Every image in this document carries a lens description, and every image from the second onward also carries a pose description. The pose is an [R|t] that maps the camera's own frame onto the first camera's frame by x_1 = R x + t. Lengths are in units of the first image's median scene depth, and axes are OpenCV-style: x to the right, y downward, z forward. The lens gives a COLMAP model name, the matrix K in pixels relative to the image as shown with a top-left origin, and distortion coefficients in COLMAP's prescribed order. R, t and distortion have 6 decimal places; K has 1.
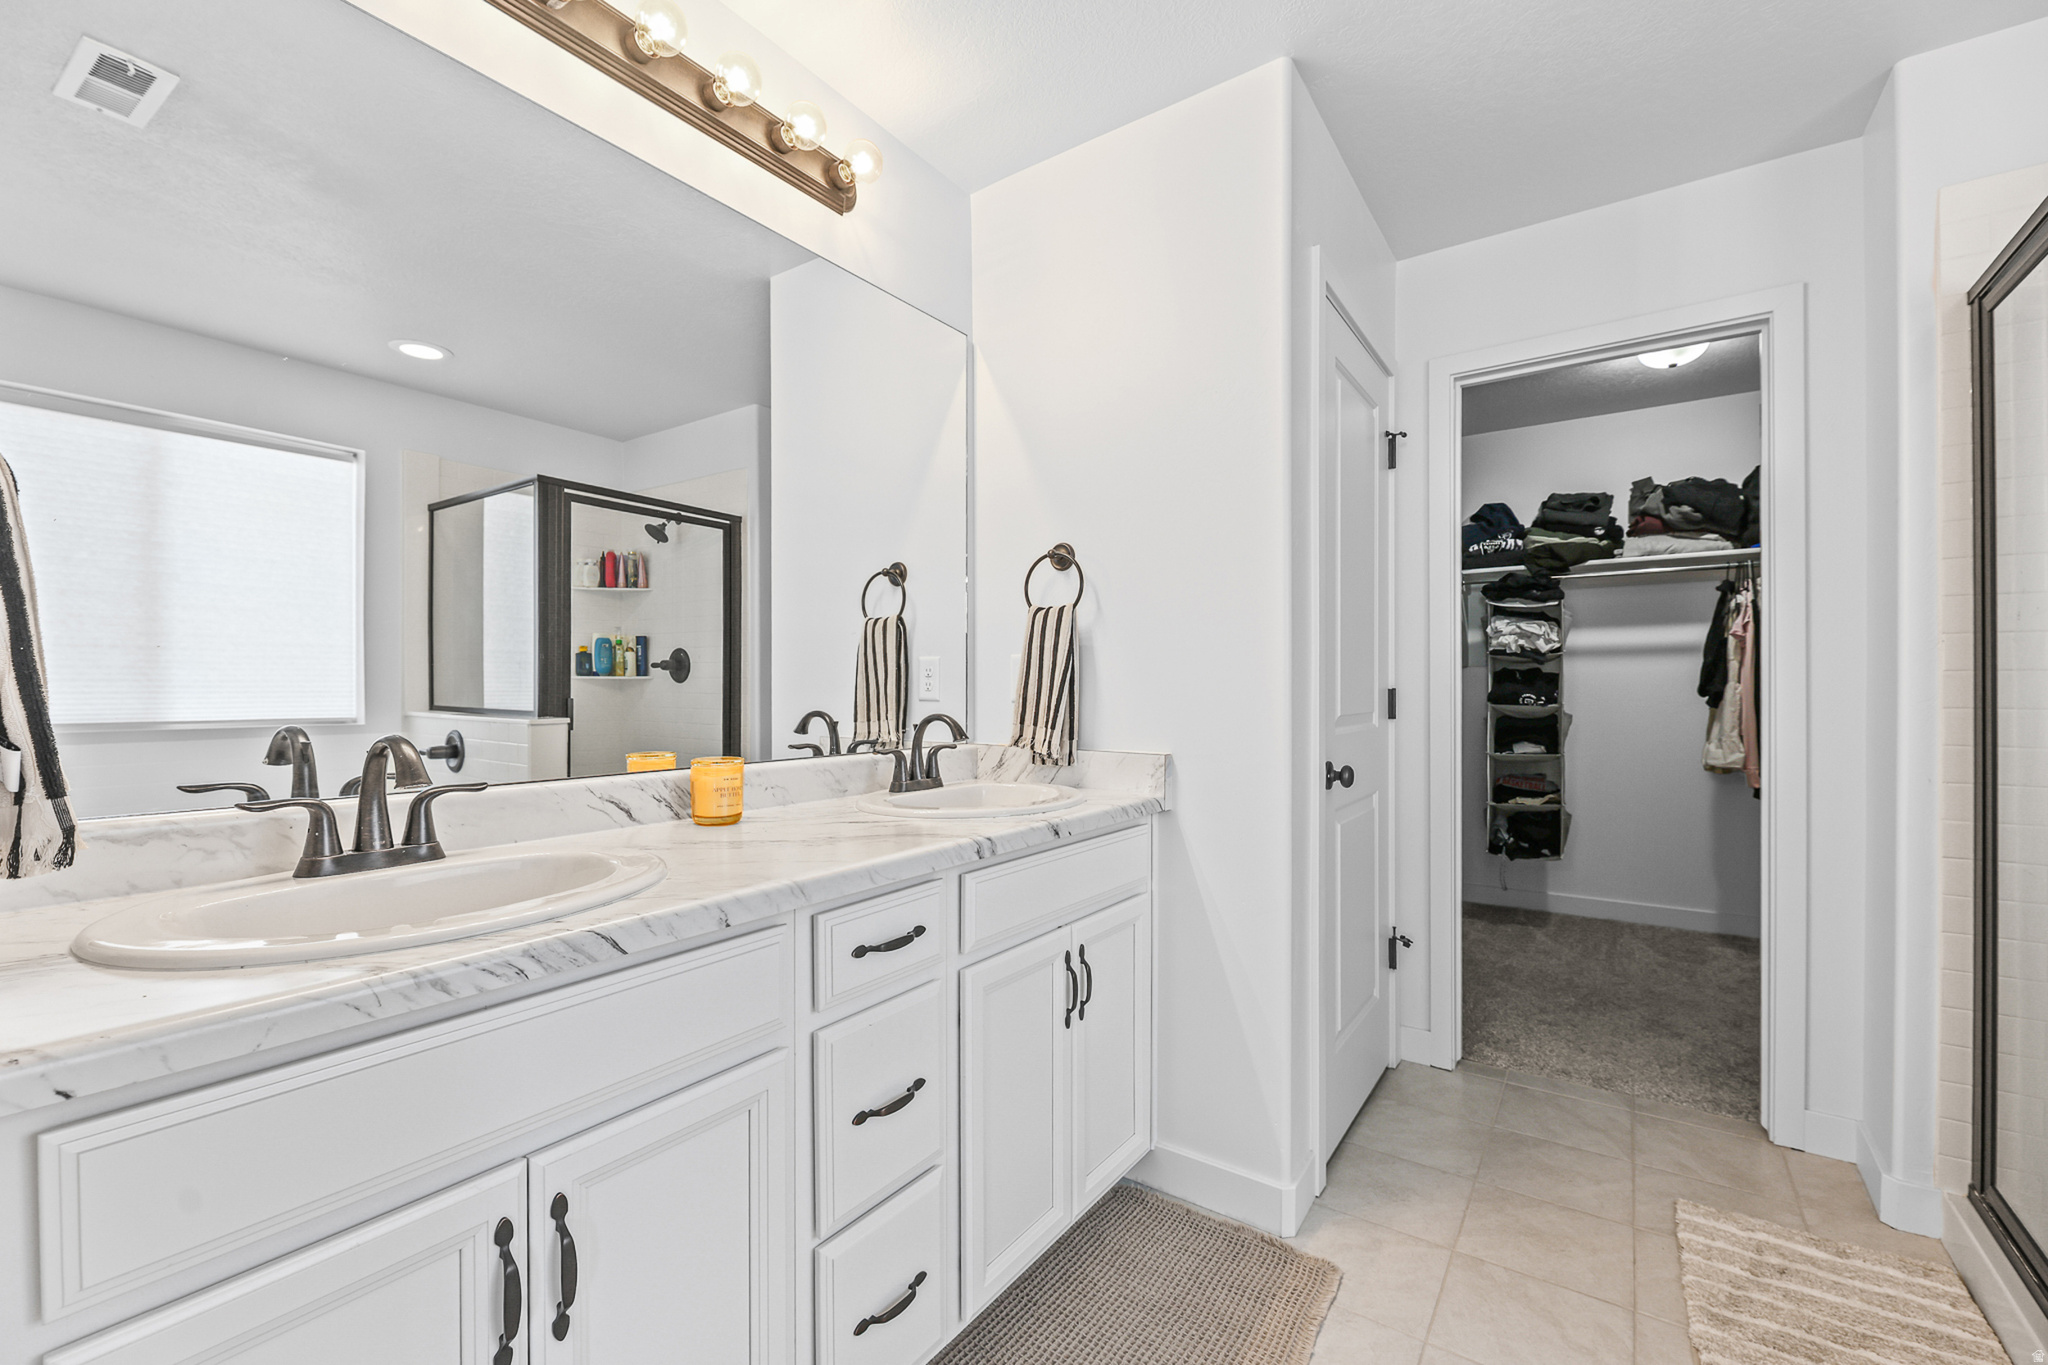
lens RADIAL K [[849.4, 0, 1022.7], [0, 849.4, 687.6], [0, 0, 1]] dist [-0.000075, -0.004791]
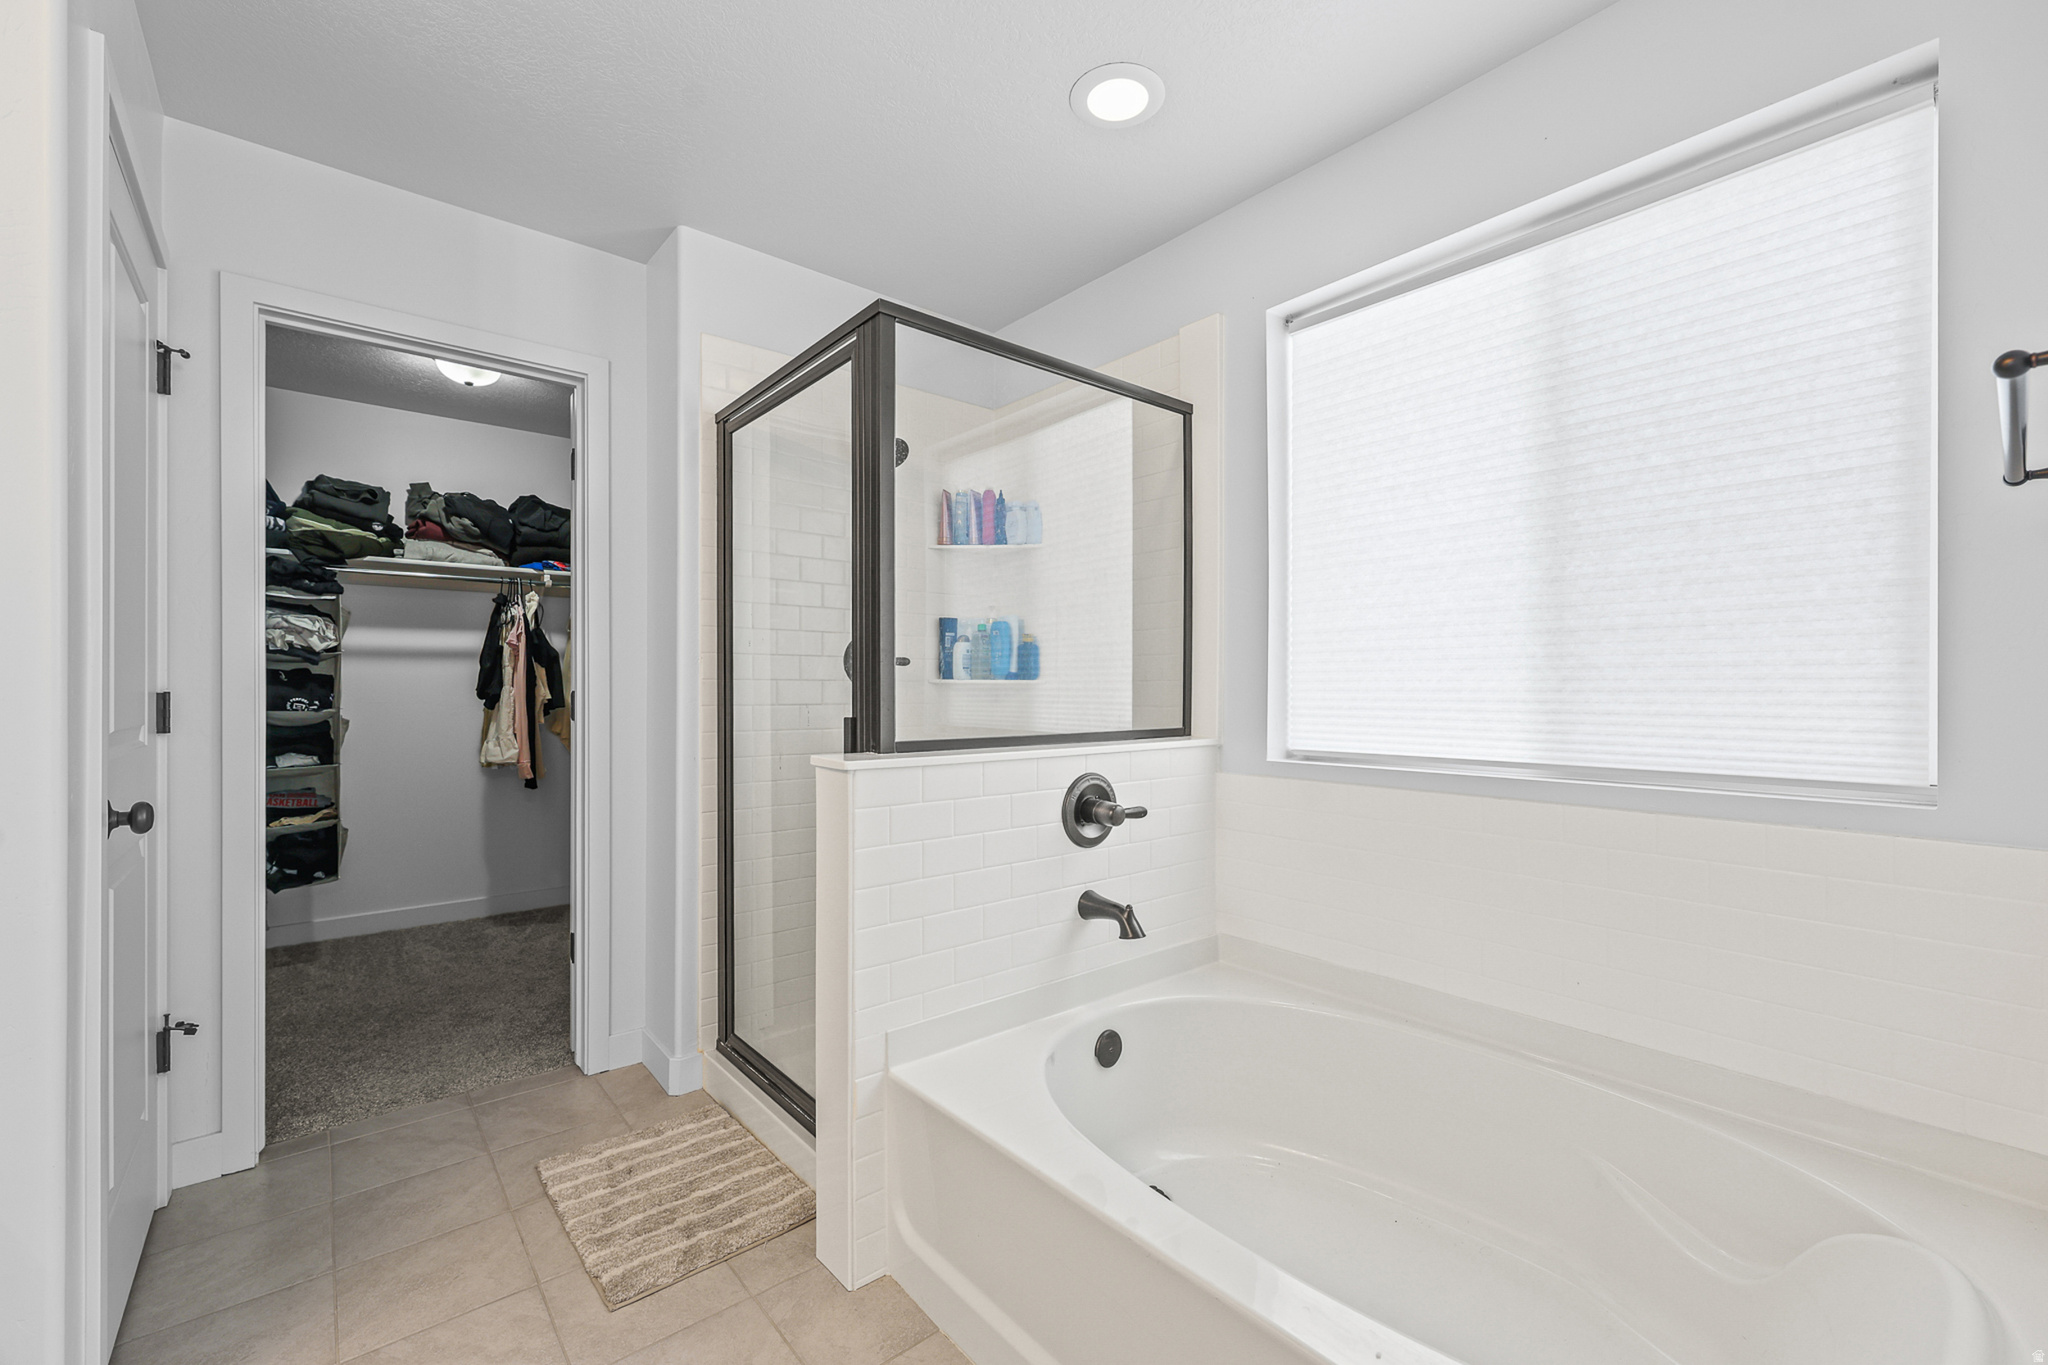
lens RADIAL K [[841.8, 0, 1022.1], [0, 841.8, 689.7], [0, 0, 1]] dist [0.000570, 0.000066]
pose [[0.249169, 0.001904, 0.968458, -0.063690], [-0.001183, 0.999998, -0.001661, -0.000449], [-0.968459, -0.000732, 0.249171, 0.069385]]
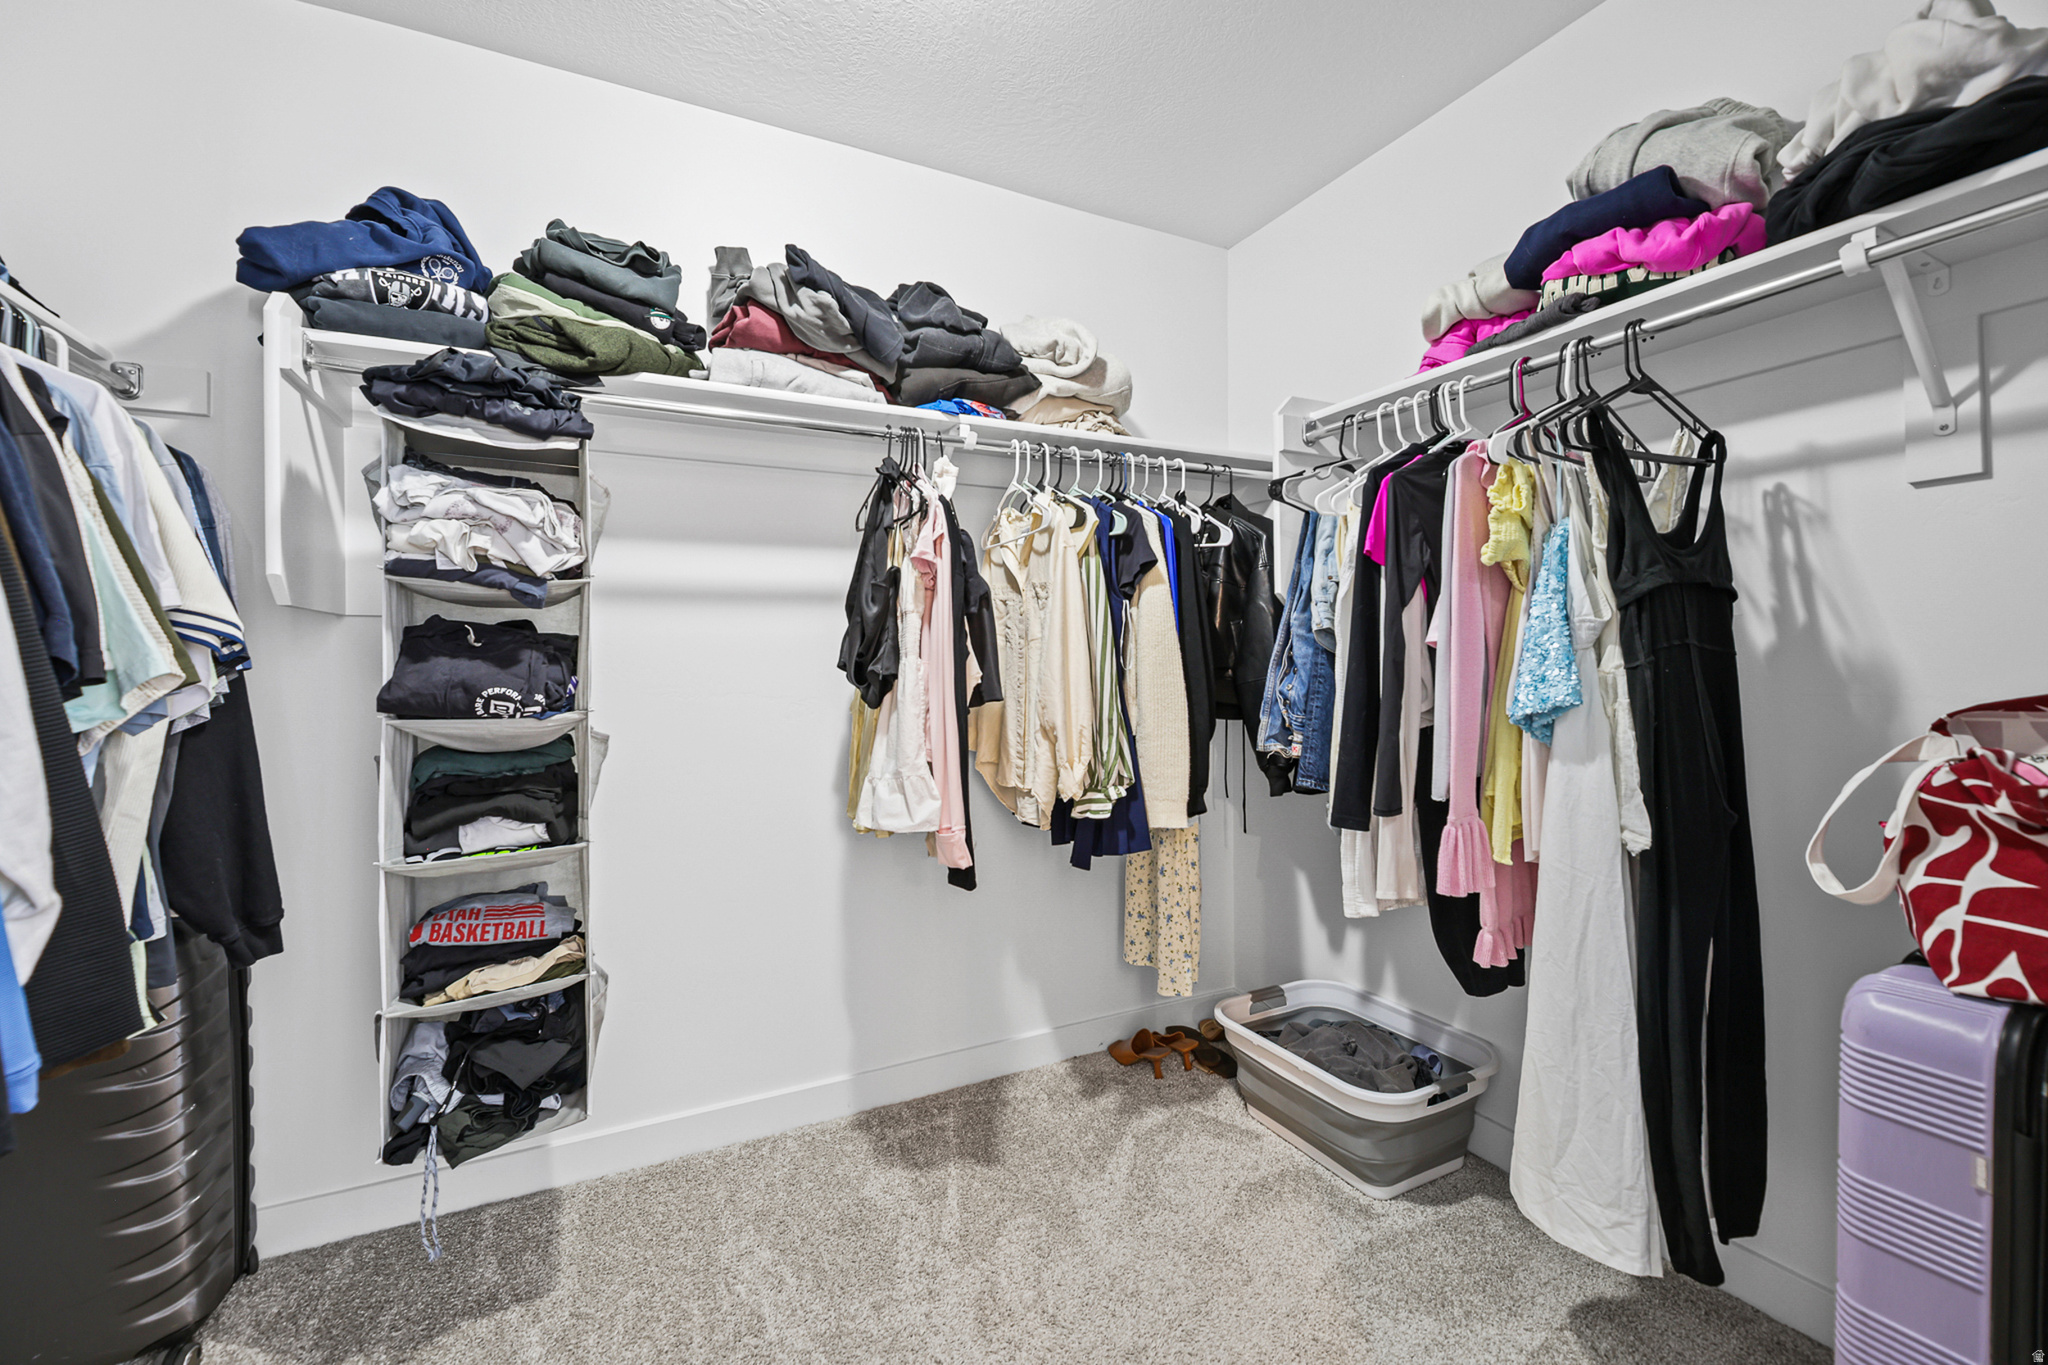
lens RADIAL K [[847.3, 0, 1017.6], [0, 847.3, 665.5], [0, 0, 1]] dist [-0.009558, -0.000048]
pose [[0.472254, -0.001016, 0.881462, 0.421876], [0.004110, 0.999991, -0.001049, -0.000576], [-0.881453, 0.004119, 0.472253, 0.700563]]
